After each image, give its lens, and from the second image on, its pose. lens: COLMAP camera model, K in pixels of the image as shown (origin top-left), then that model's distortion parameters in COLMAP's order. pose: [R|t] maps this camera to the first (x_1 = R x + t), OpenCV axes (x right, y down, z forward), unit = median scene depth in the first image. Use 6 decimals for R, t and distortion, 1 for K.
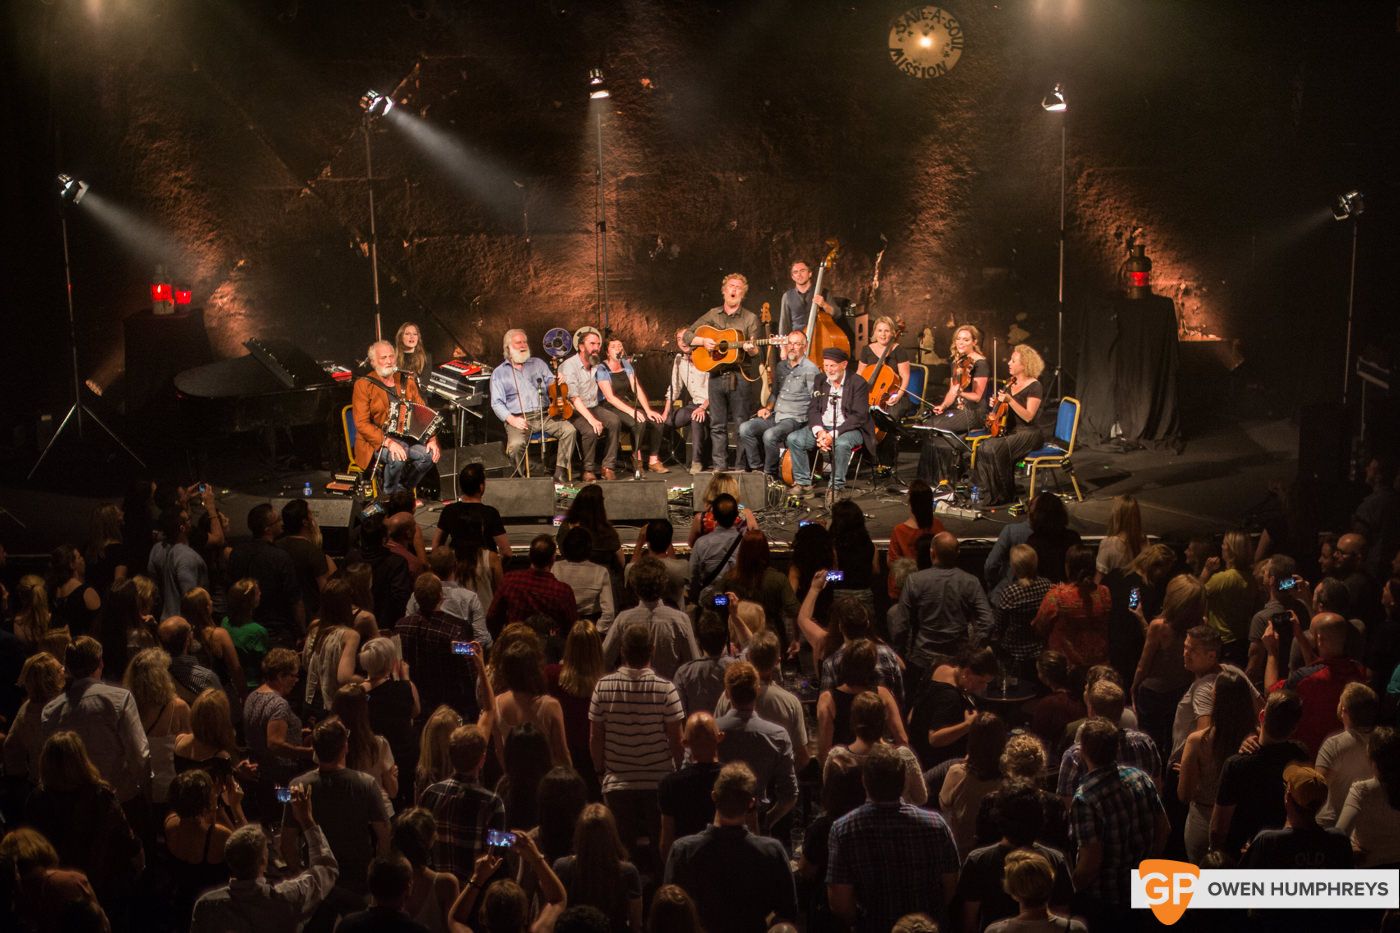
lens RADIAL K [[2293.1, 0, 700.0], [0, 2293.1, 466.5], [0, 0, 1]] dist [-0.098022, 0.354880]
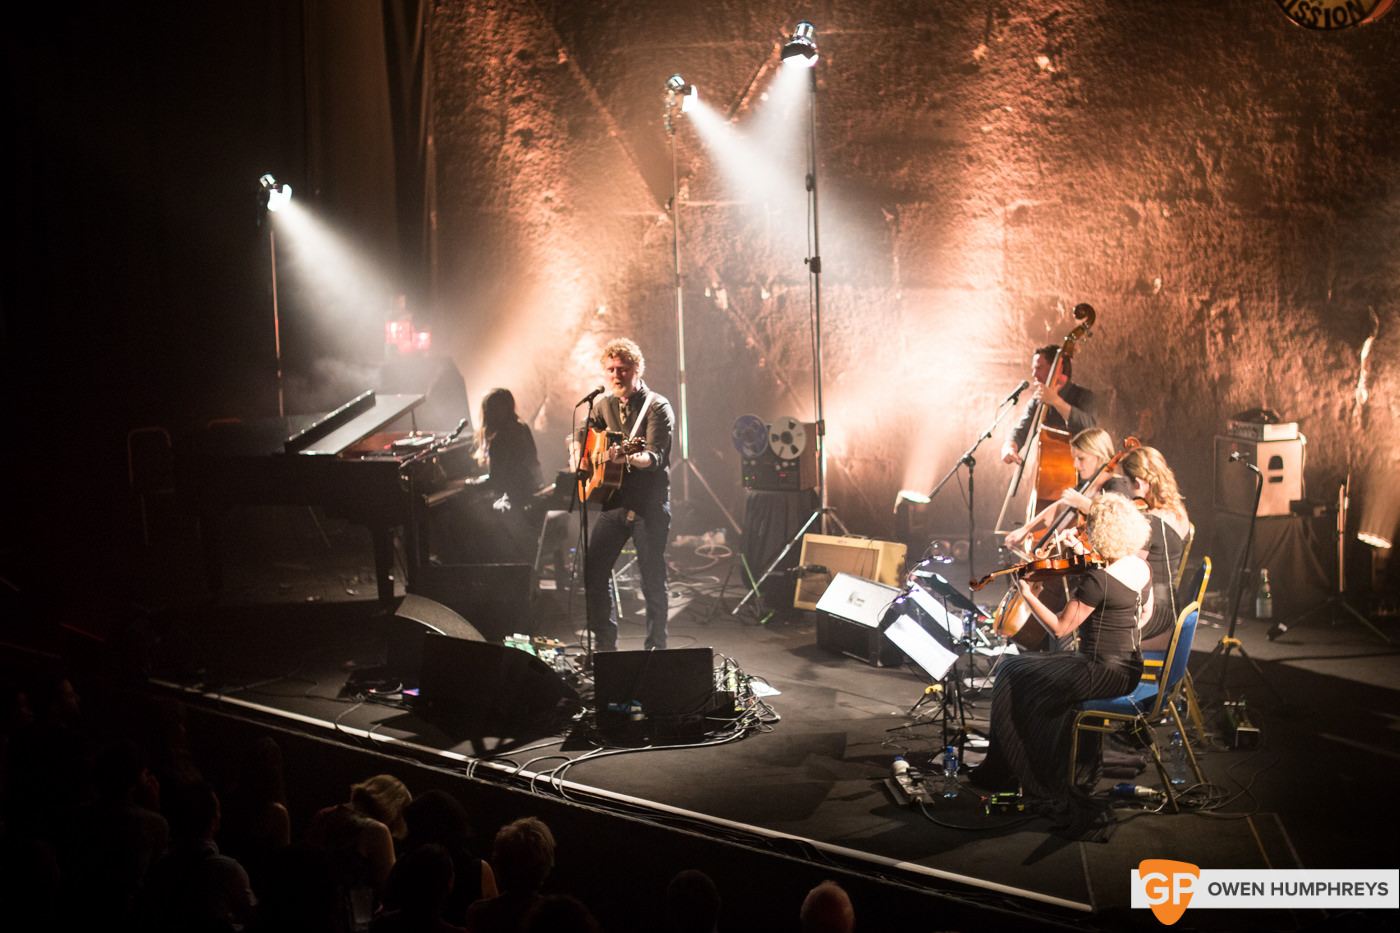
lens RADIAL K [[2293.1, 0, 700.0], [0, 2293.1, 466.5], [0, 0, 1]] dist [-0.098022, 0.354880]
pose [[0.740131, 0.089992, -0.666414, 0.346802], [-0.128392, 0.991686, -0.008678, -0.034505], [0.660093, 0.091985, 0.745531, 0.454353]]
